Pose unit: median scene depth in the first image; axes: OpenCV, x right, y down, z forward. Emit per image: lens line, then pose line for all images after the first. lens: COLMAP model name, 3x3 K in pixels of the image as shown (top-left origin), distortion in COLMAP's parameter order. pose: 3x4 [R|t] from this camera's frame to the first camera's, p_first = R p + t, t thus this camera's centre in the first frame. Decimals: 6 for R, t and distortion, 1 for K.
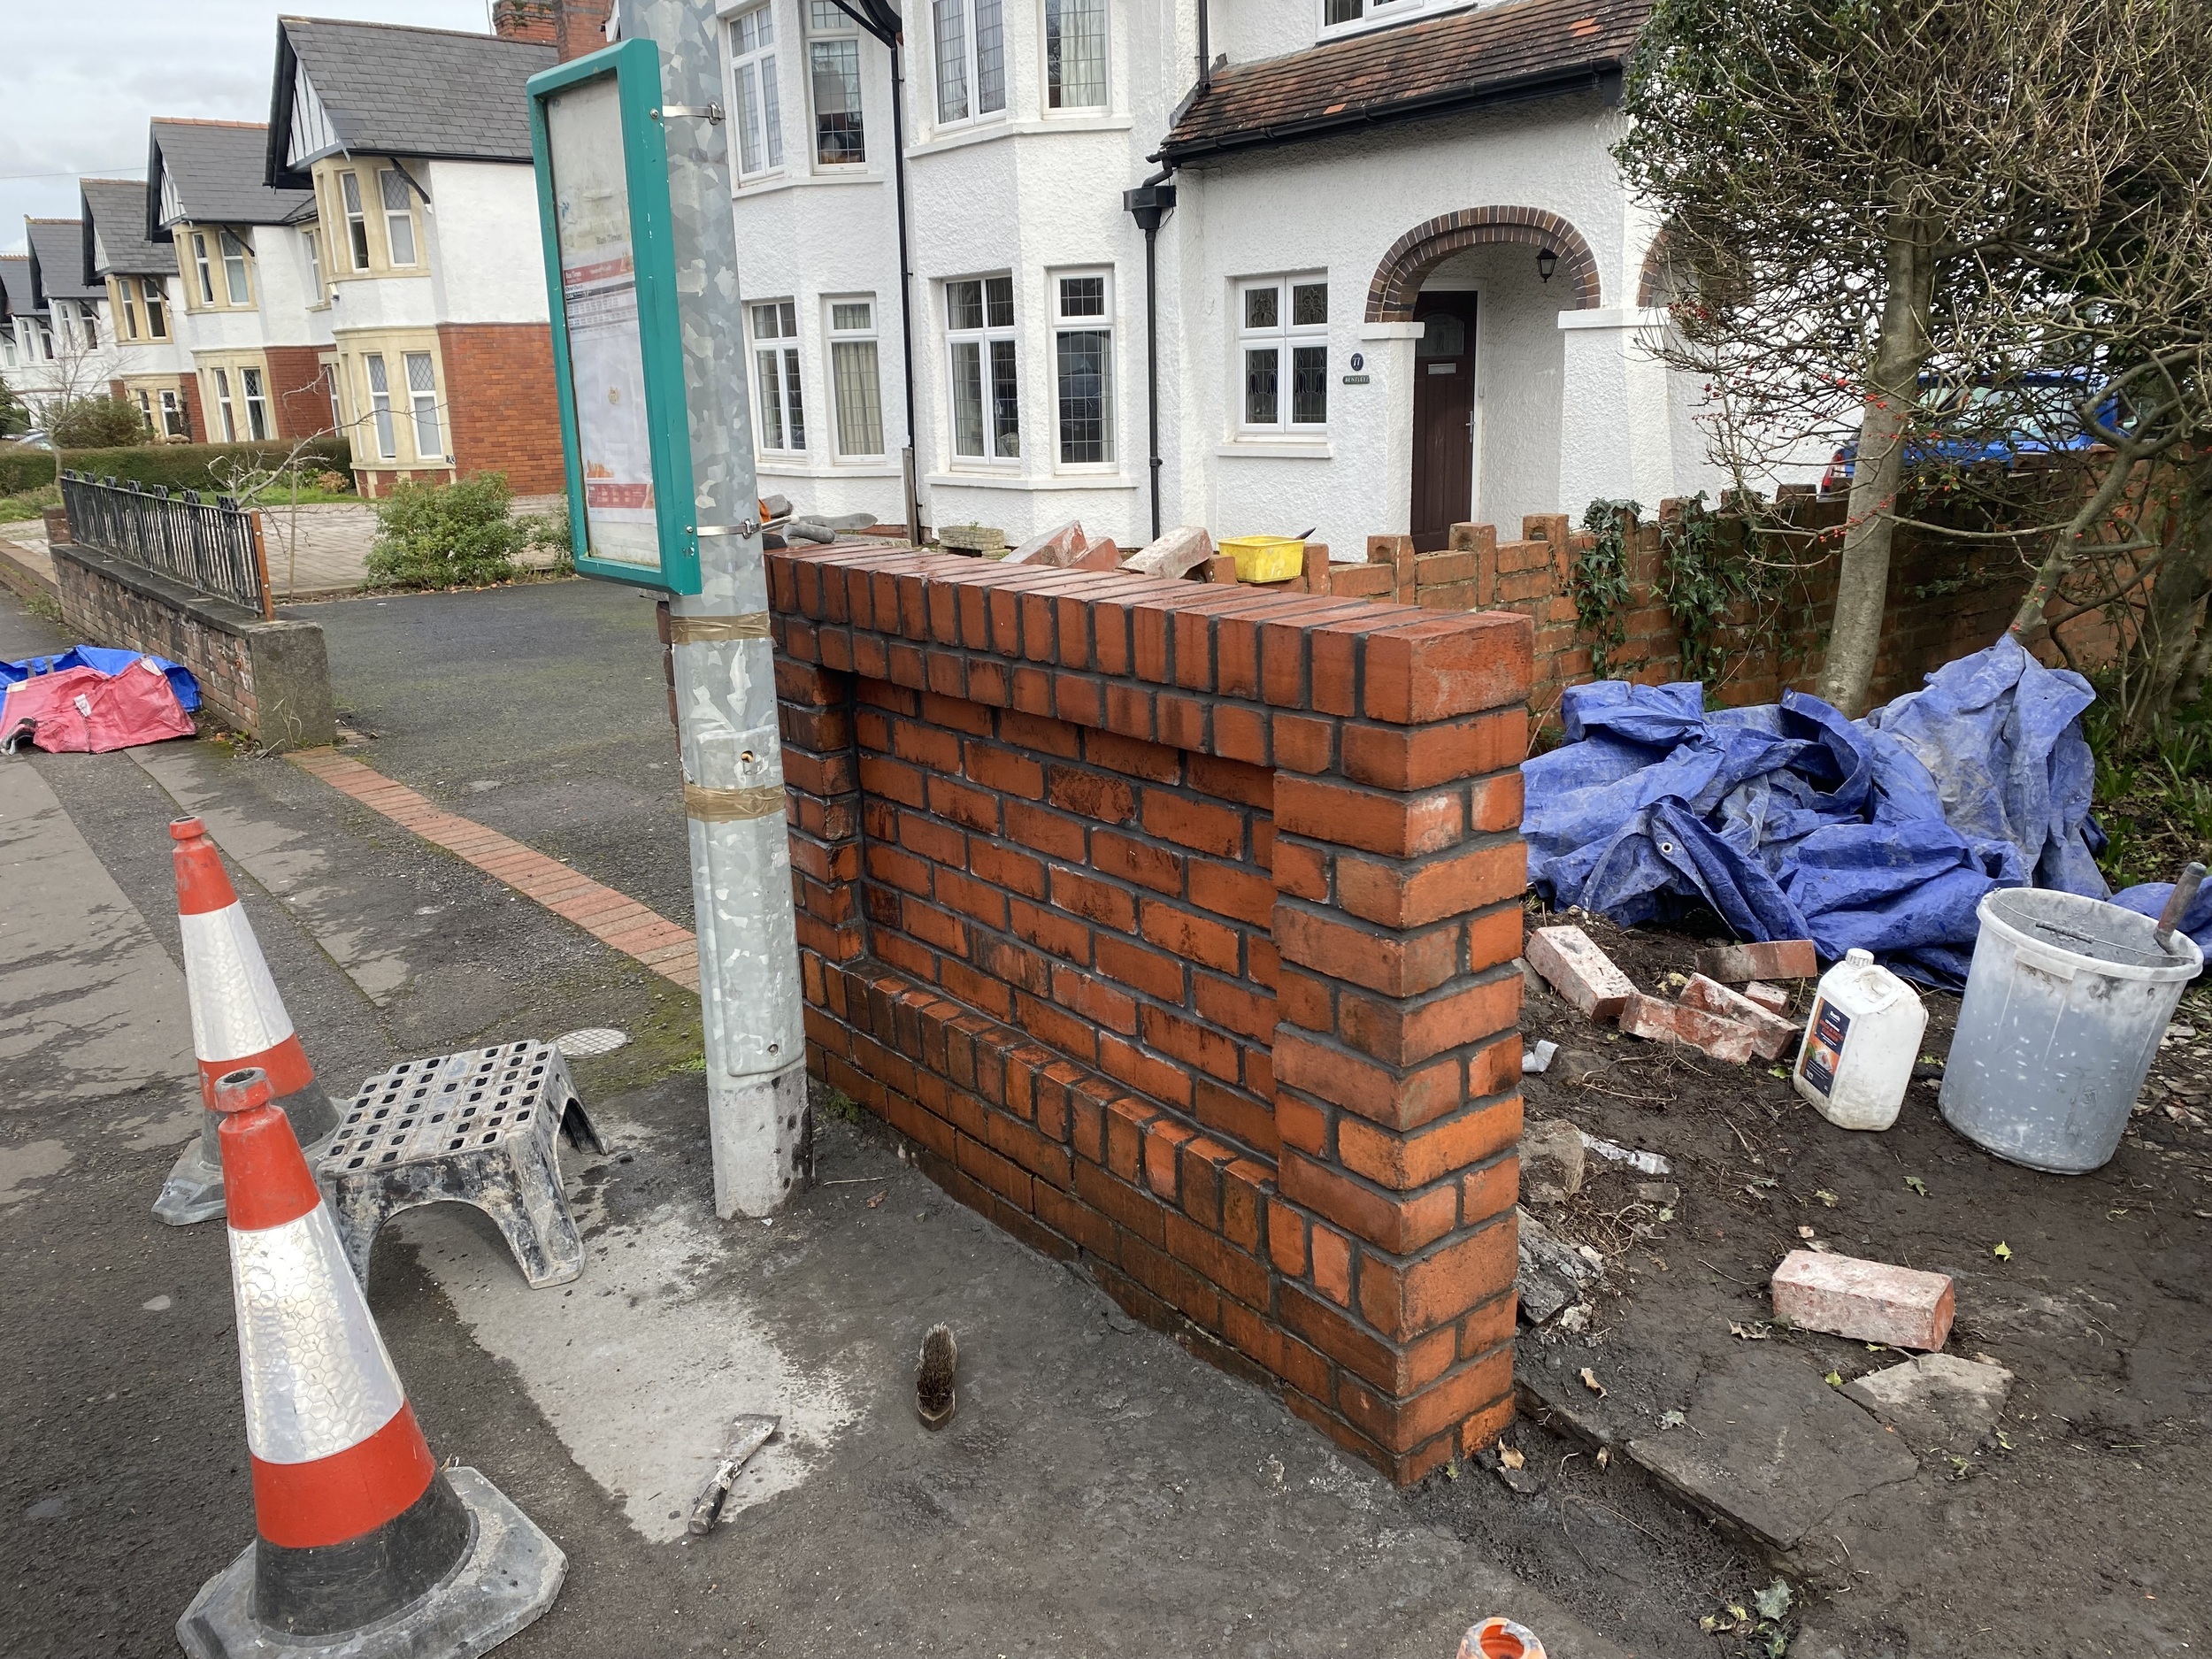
lens RADIAL K [[1678.1, 0, 1099.7], [0, 1678.1, 820.7], [0, 0, 1]] dist [0.026363, -0.028804]
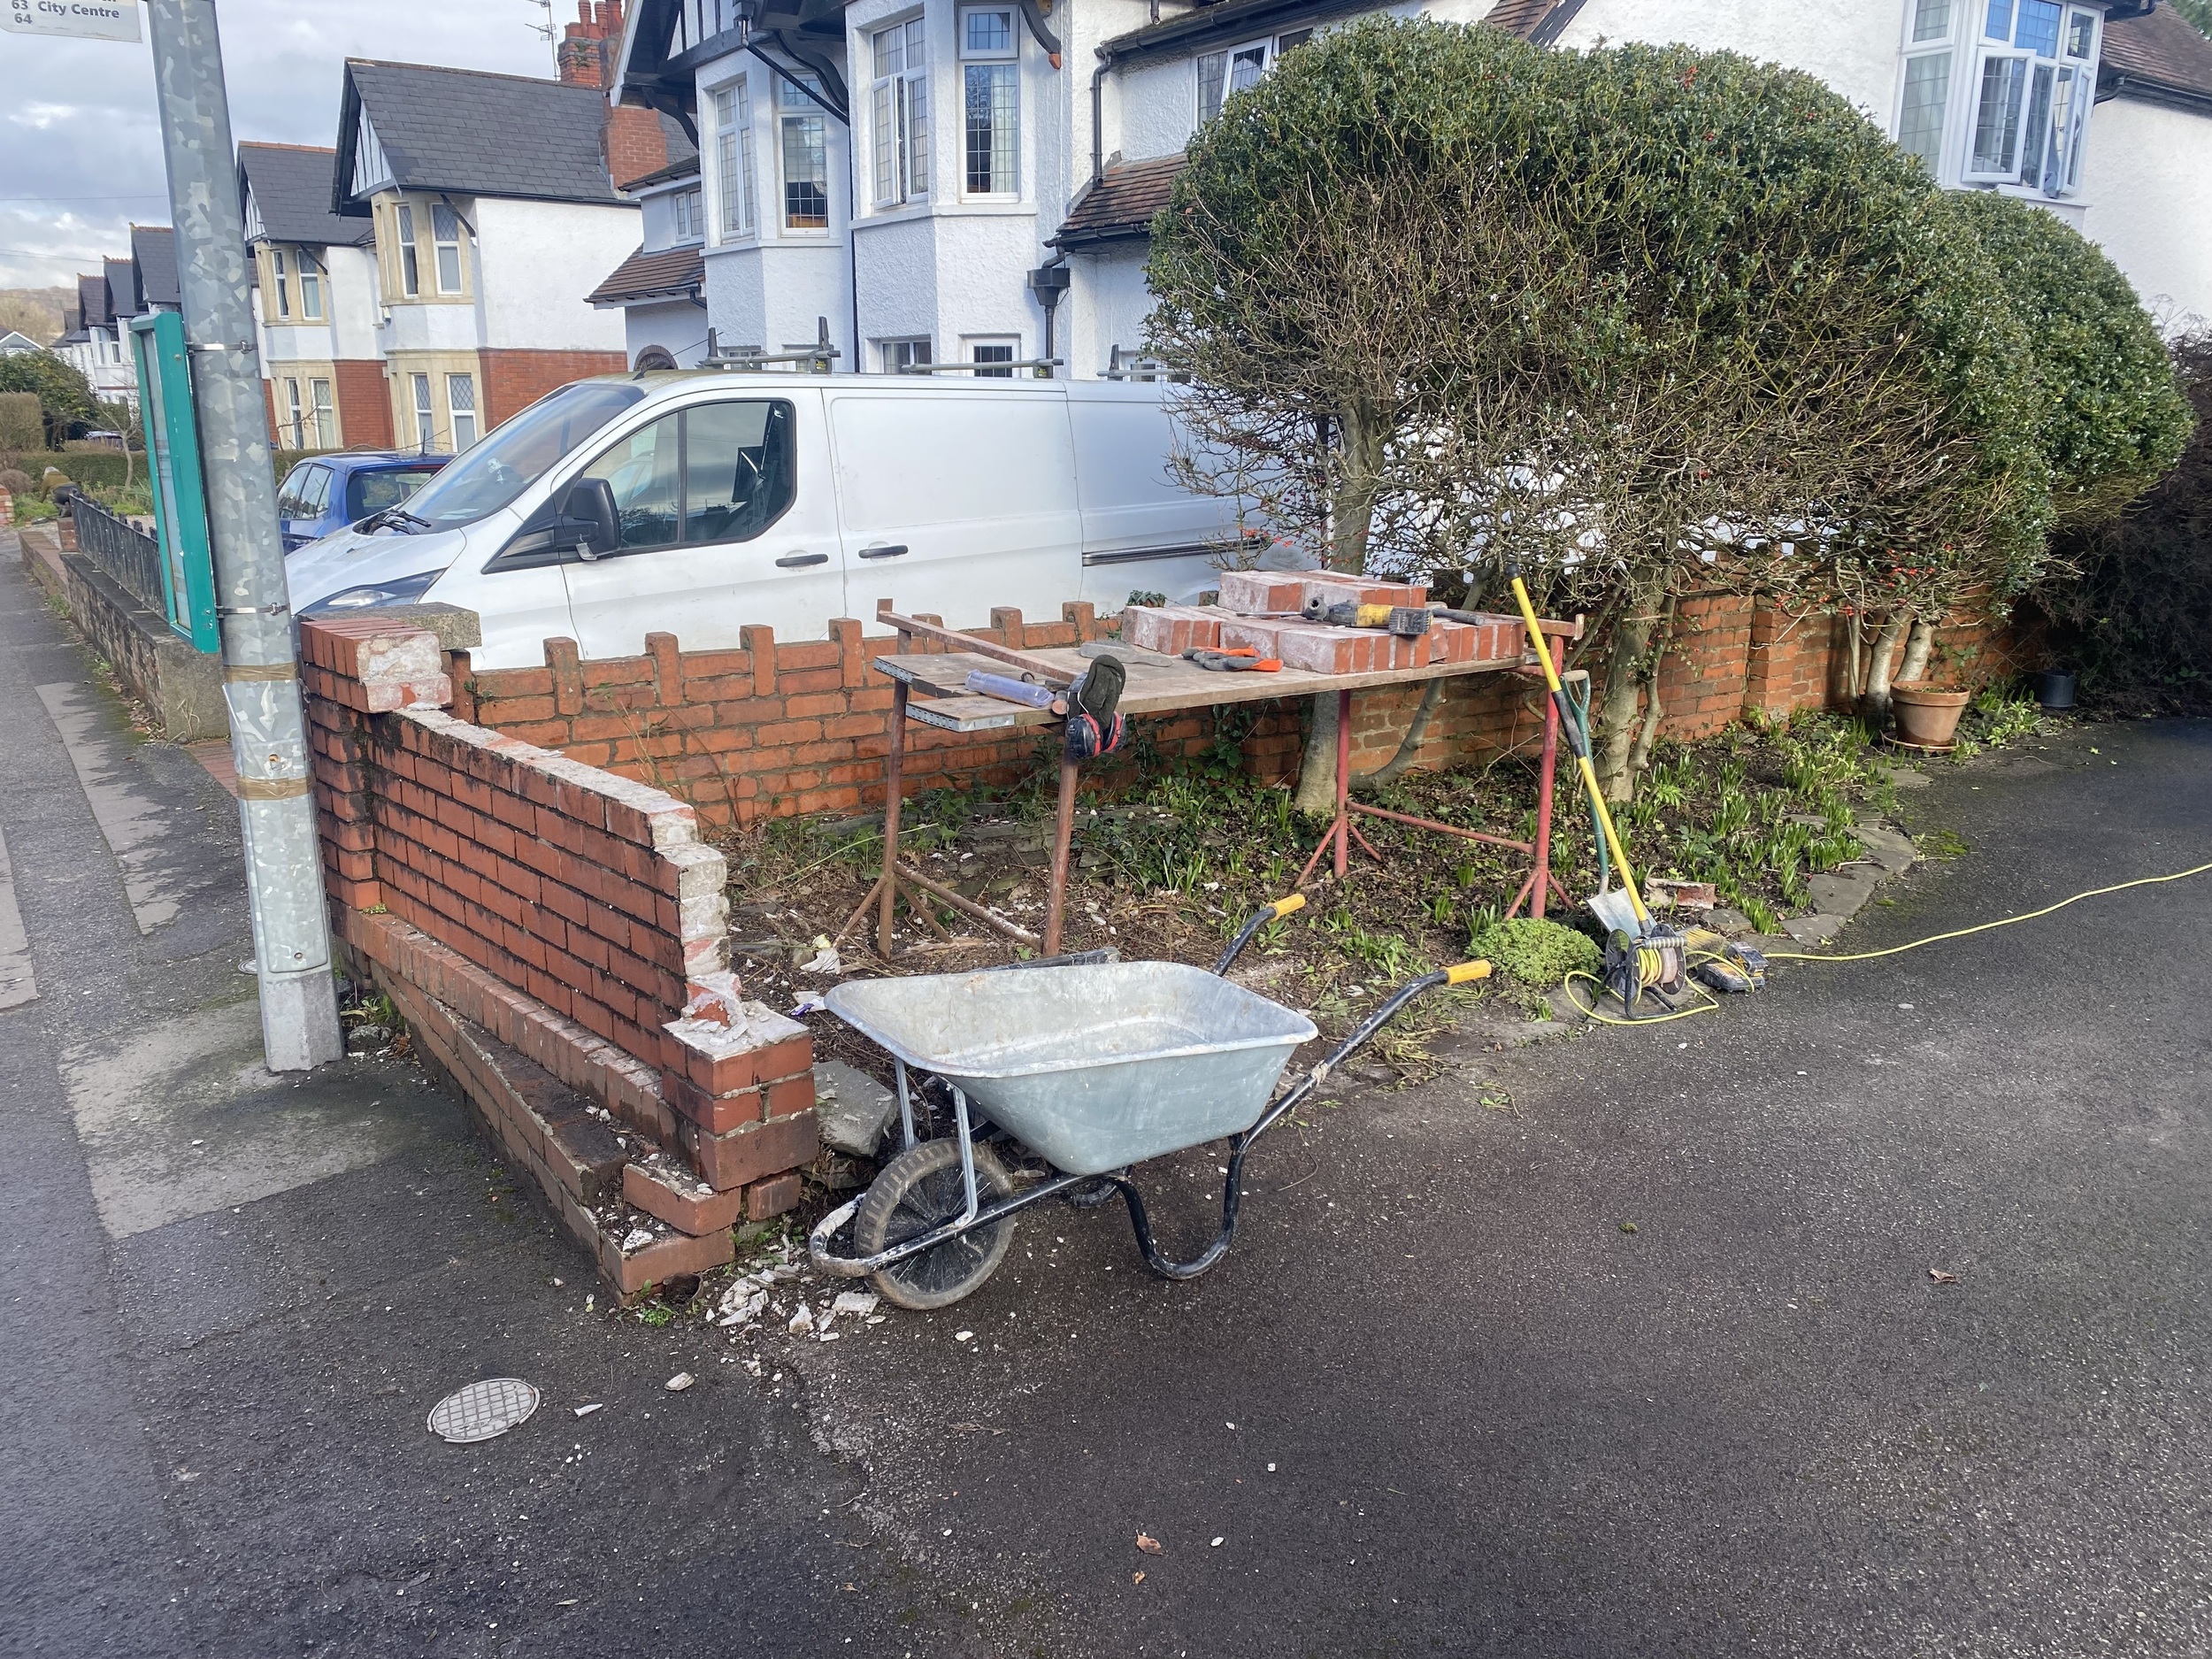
lens RADIAL K [[1691.9, 0, 1106.0], [0, 1691.9, 829.5], [0, 0, 1]] dist [0.011513, 0.001685]
pose [[0.997974, 0.046481, -0.043435, 0.341931], [-0.046907, 0.998860, -0.008844, 0.002491], [0.042974, 0.010864, 0.999017, -0.278918]]
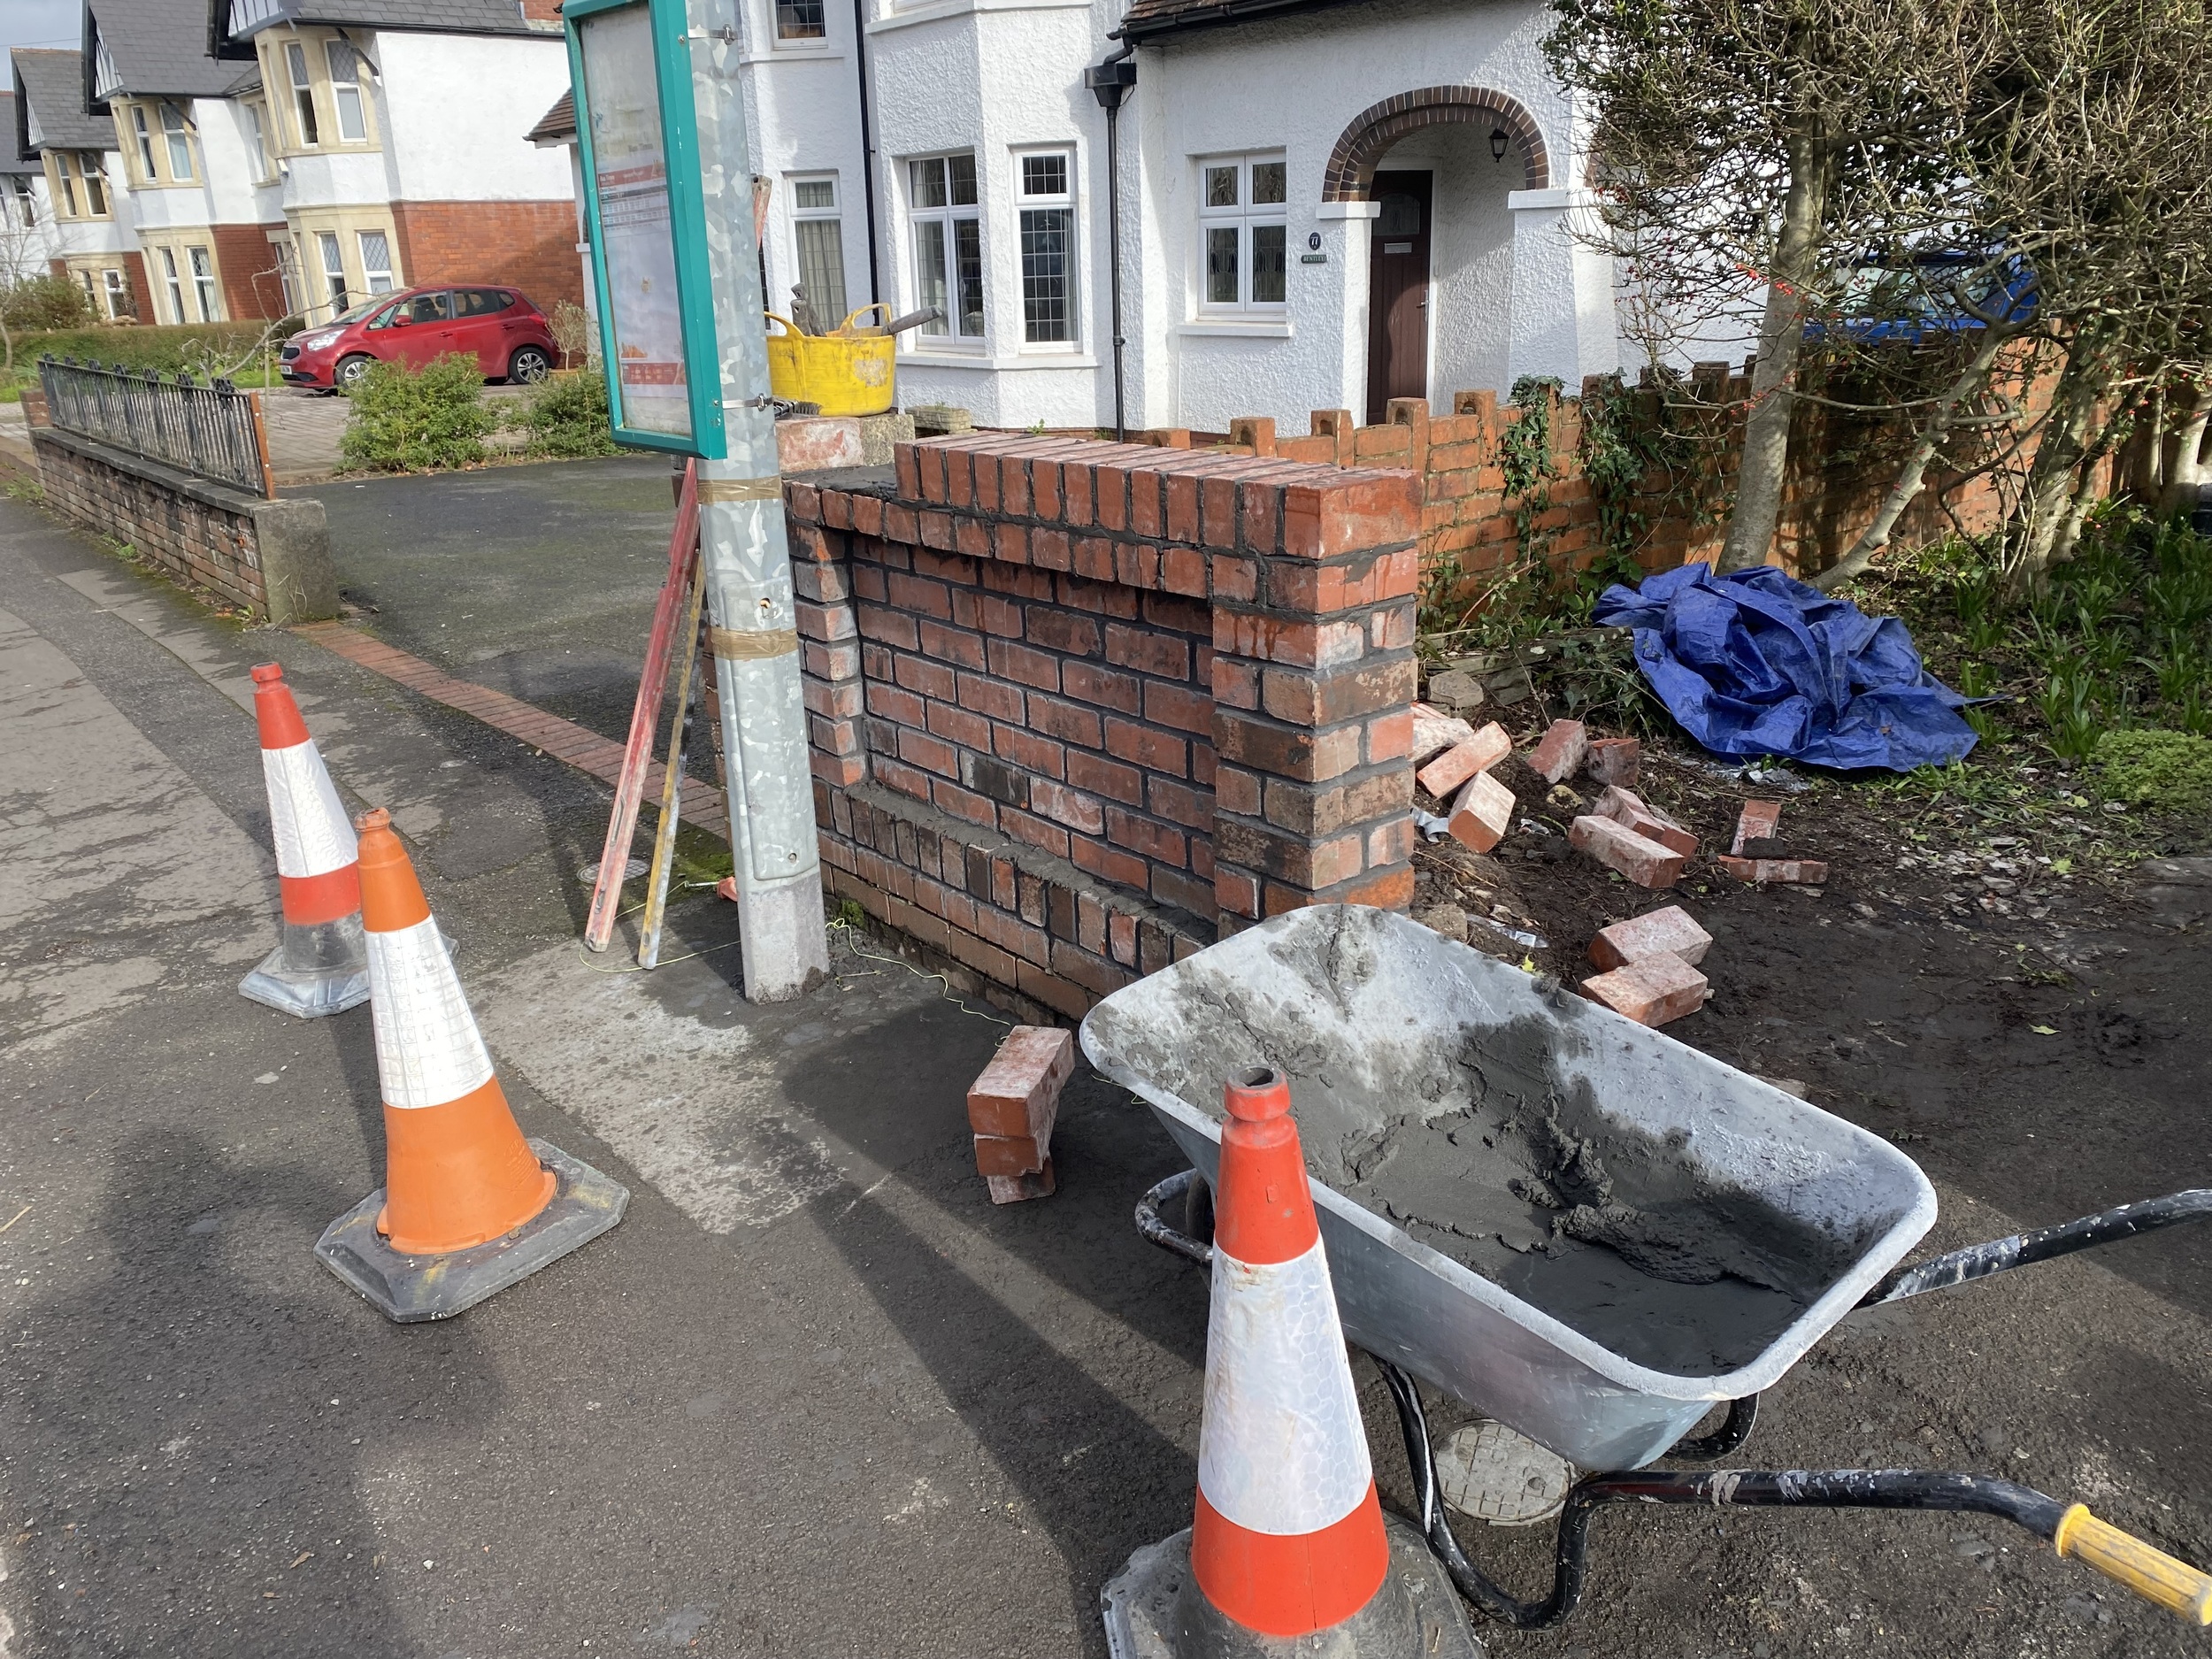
lens RADIAL K [[1672.8, 0, 1106.0], [0, 1672.8, 829.5], [0, 0, 1]] dist [0.018592, -0.013128]
pose [[0.999690, -0.009923, 0.022849, -0.001497], [0.008229, 0.997292, 0.073088, 0.020050], [-0.023512, -0.072877, 0.997064, -0.095974]]
